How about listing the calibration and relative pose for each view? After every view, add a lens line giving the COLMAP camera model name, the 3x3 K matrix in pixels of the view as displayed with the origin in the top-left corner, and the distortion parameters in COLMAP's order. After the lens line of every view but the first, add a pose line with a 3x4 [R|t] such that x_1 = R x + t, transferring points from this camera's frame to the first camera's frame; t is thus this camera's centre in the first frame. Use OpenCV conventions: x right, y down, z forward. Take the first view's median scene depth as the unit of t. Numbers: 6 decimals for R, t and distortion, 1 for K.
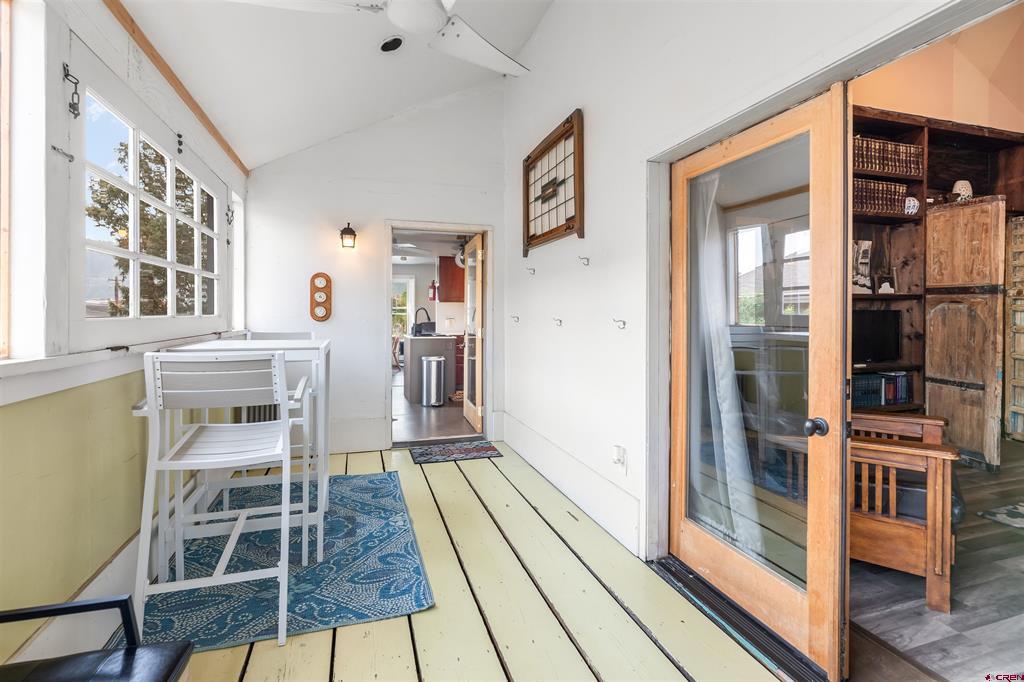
lens RADIAL K [[482.6, 0, 510.2], [0, 482.6, 317.6], [0, 0, 1]] dist [-0.000289, -0.000105]
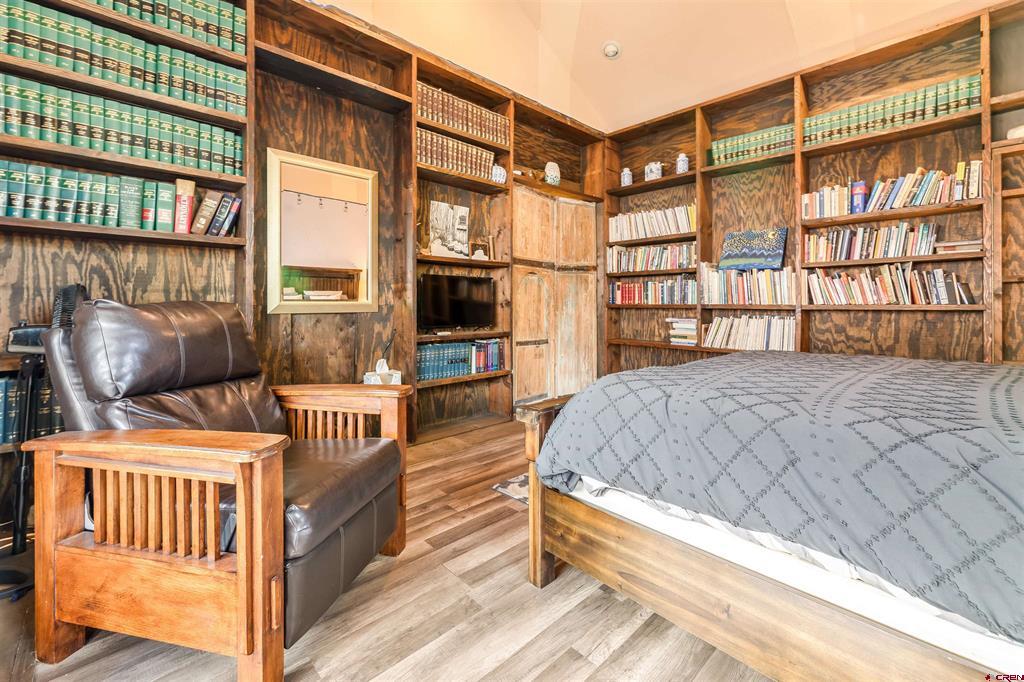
lens RADIAL K [[430.5, 0, 512.1], [0, 430.5, 305.4], [0, 0, 1]] dist [0.000865, 0.000121]
pose [[0.899663, -0.000139, 0.436584, 0.456425], [0.004880, 0.999941, -0.009737, 0.051100], [-0.436557, 0.010891, 0.899611, 0.176684]]
